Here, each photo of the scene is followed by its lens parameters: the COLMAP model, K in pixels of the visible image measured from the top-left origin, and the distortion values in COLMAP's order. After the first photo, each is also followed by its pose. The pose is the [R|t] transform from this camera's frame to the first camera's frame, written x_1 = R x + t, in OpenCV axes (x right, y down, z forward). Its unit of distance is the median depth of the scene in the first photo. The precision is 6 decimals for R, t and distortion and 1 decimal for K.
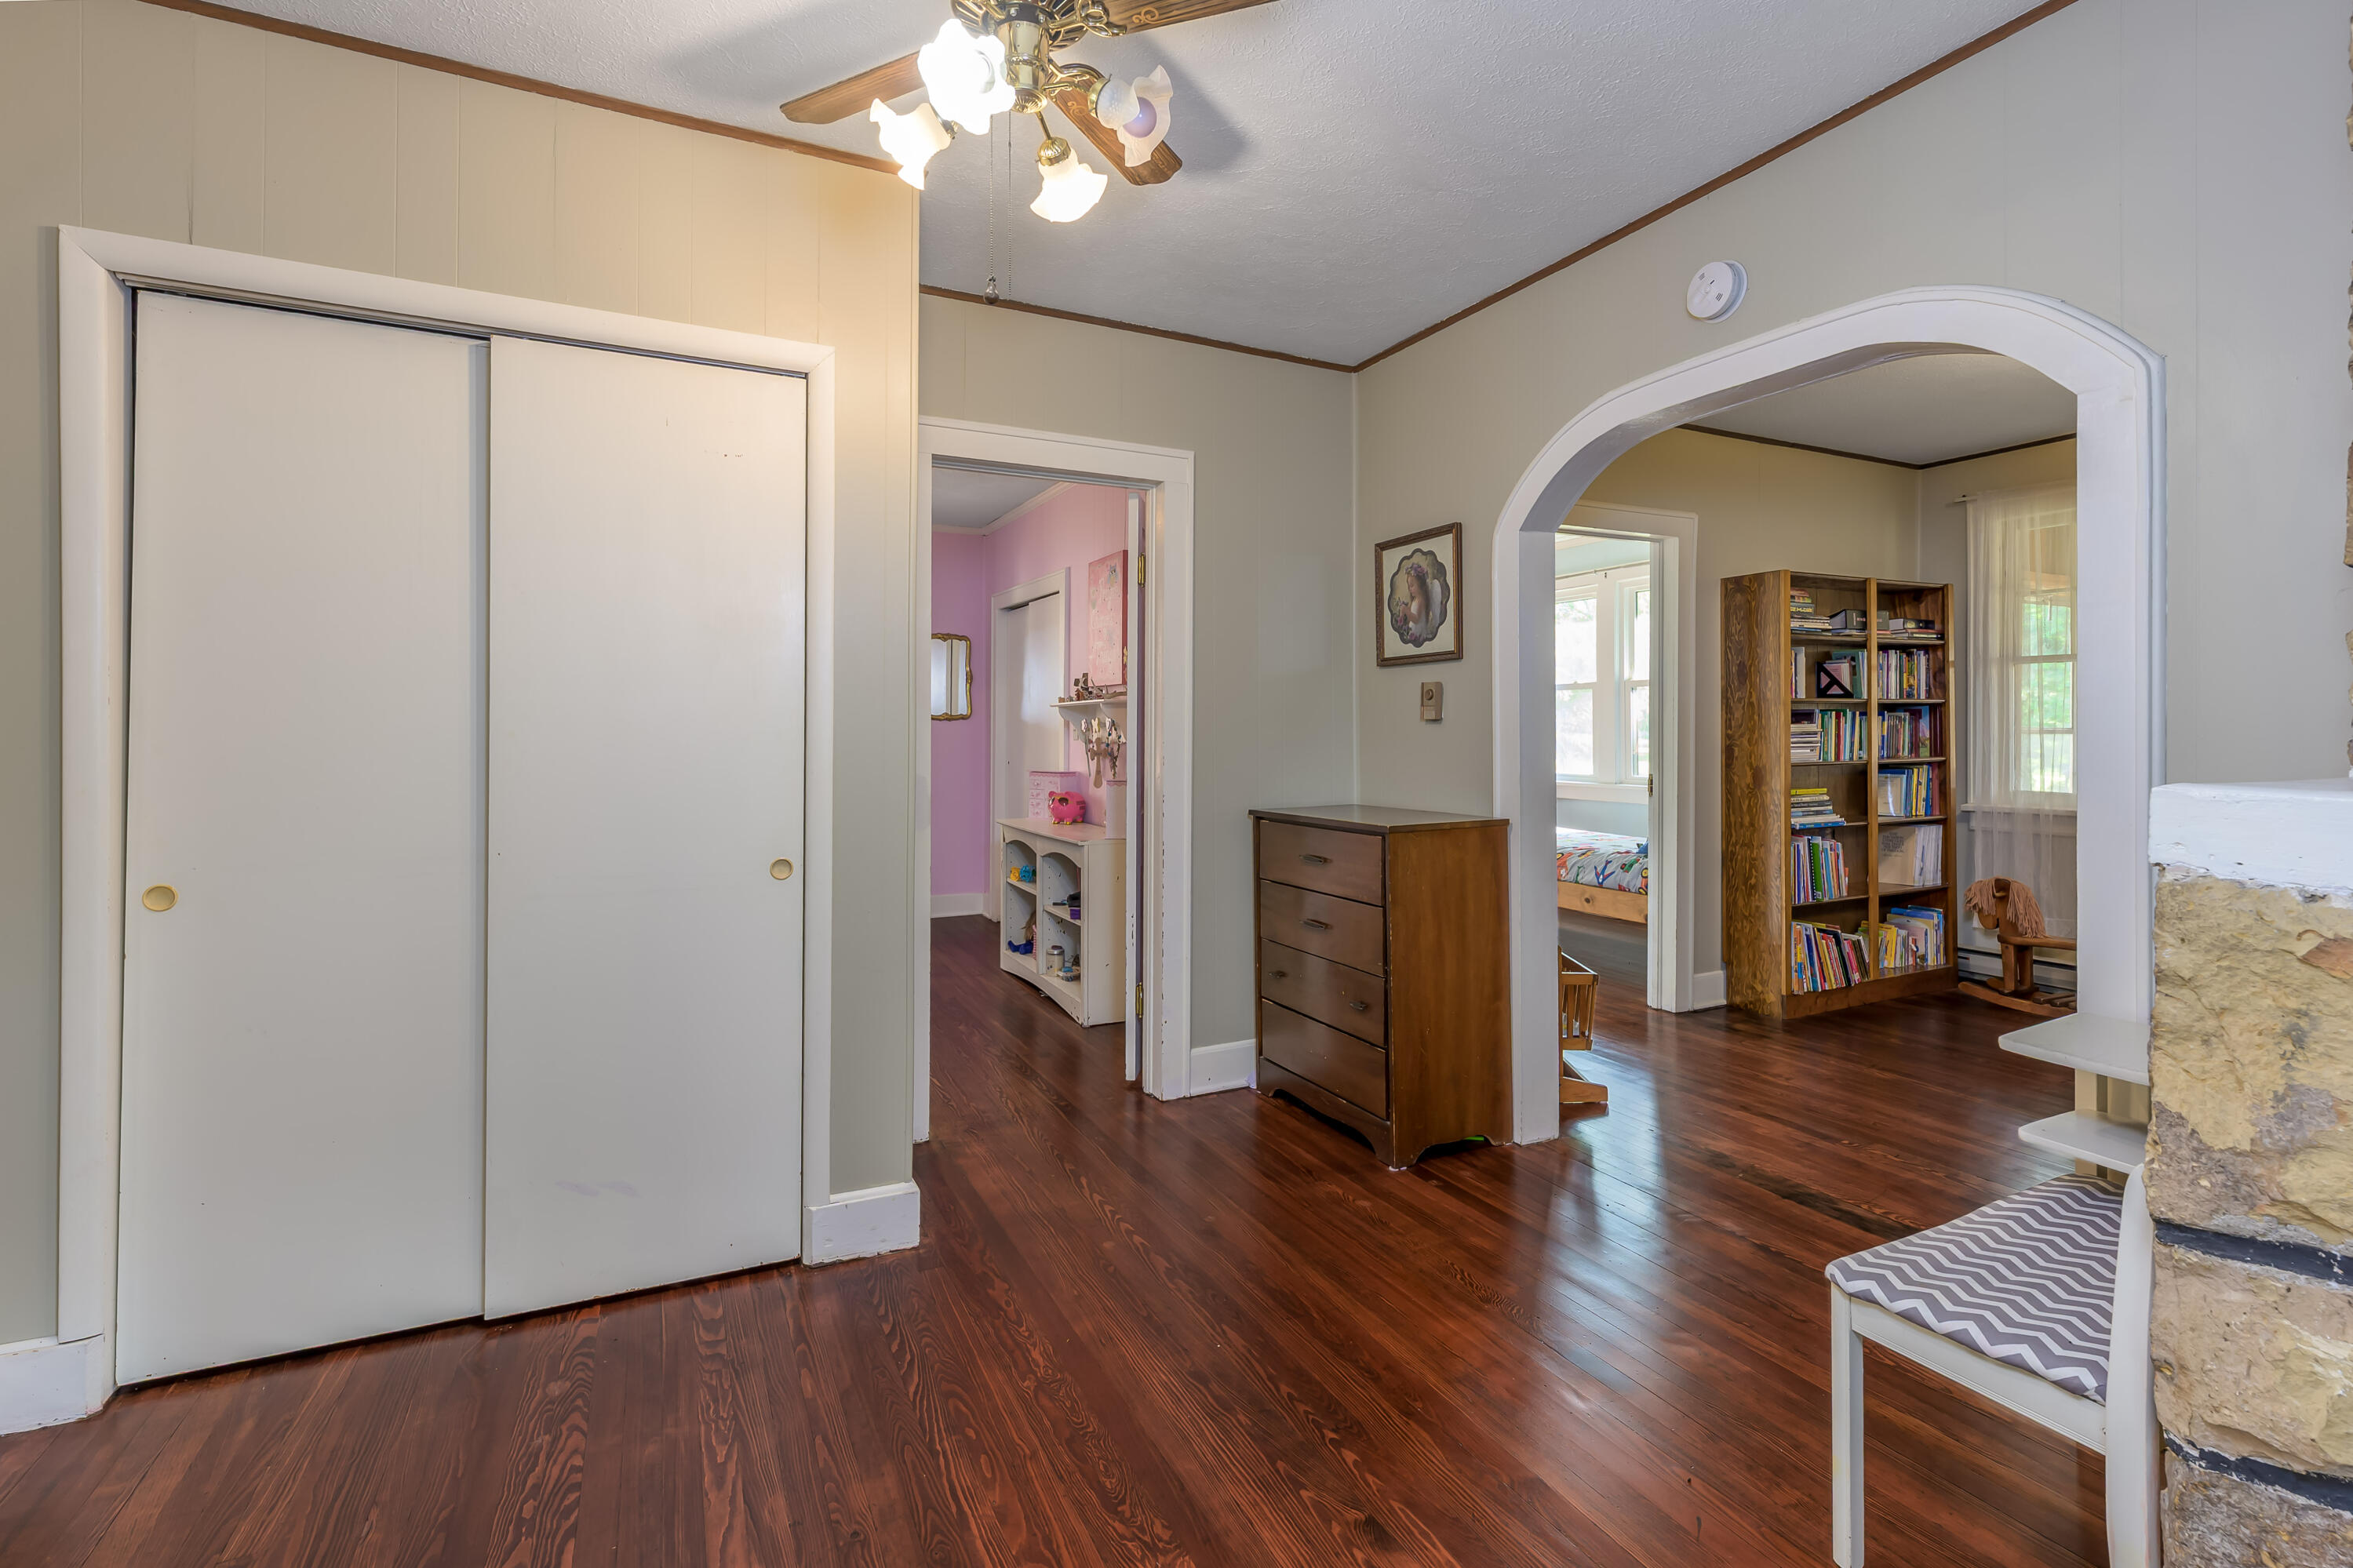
lens RADIAL K [[1075.8, 0, 1140.9], [0, 1075.8, 726.0], [0, 0, 1]] dist [-0.009481, -0.001146]
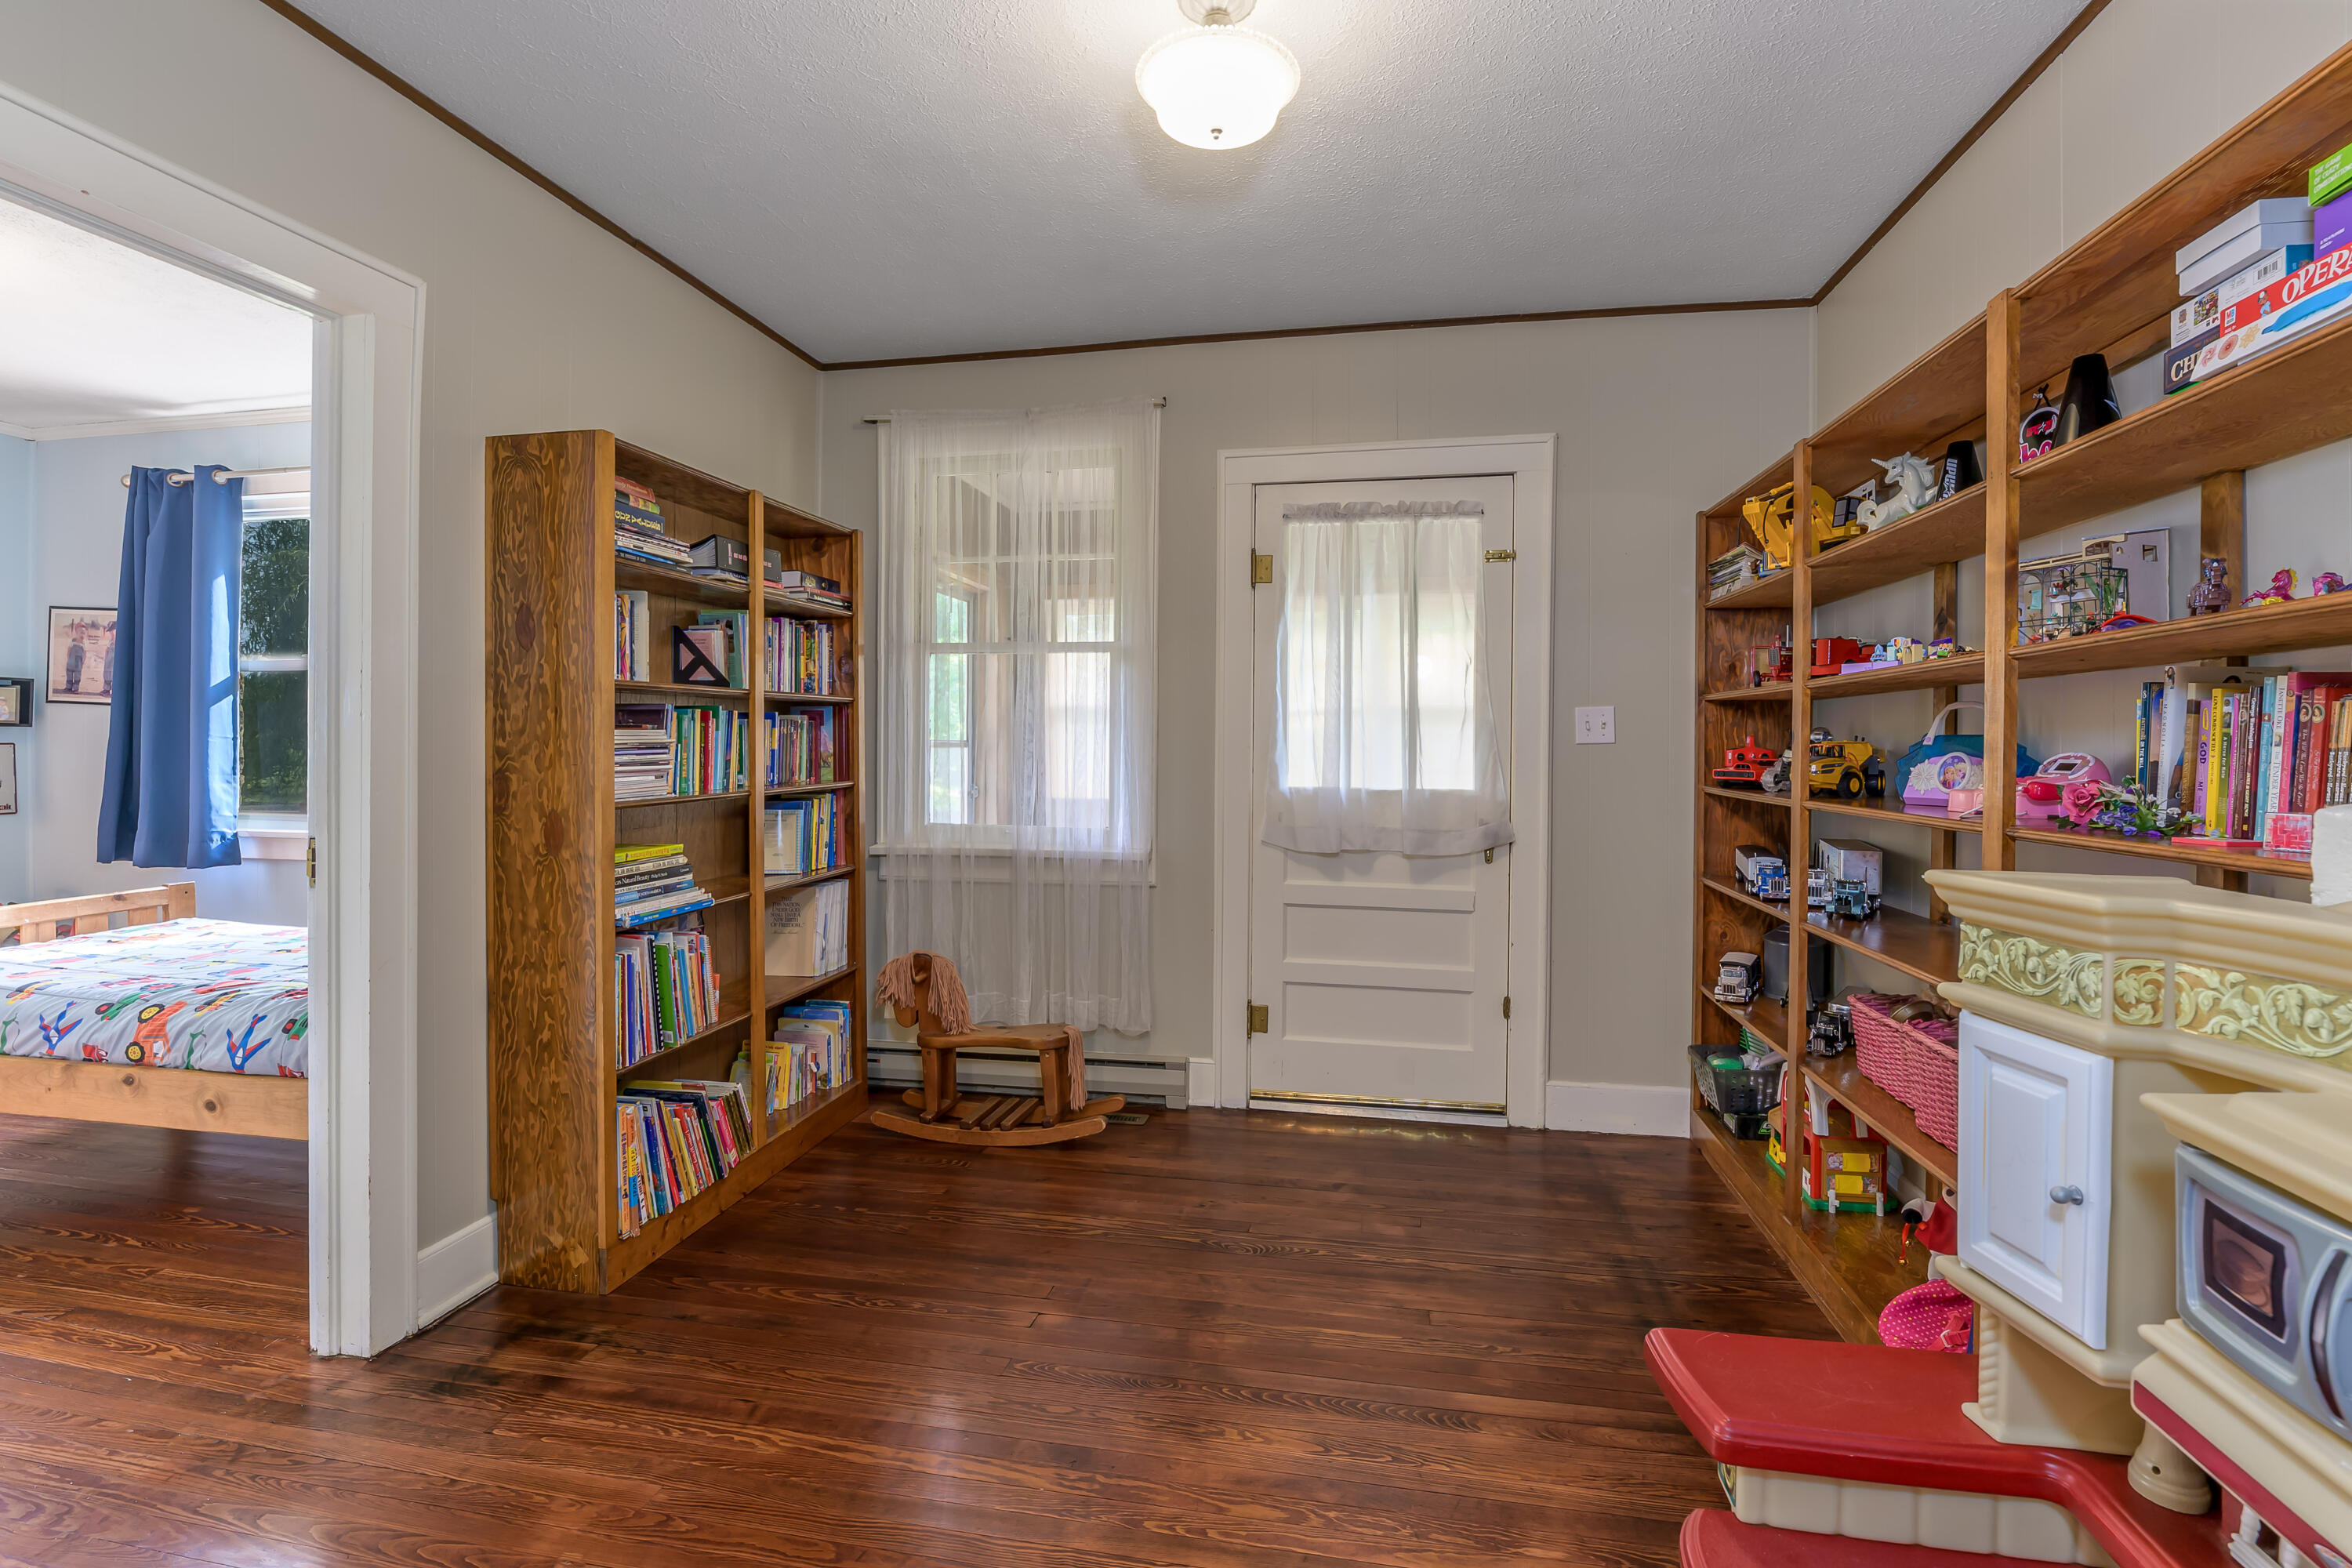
lens RADIAL K [[1075.5, 0, 1170.1], [0, 1075.5, 759.4], [0, 0, 1]] dist [-0.009481, -0.001146]
pose [[0.579586, -0.009759, 0.814853, 0.315908], [-0.008826, 0.999794, 0.018252, 0.001019], [-0.814863, -0.017771, 0.579381, 0.445825]]
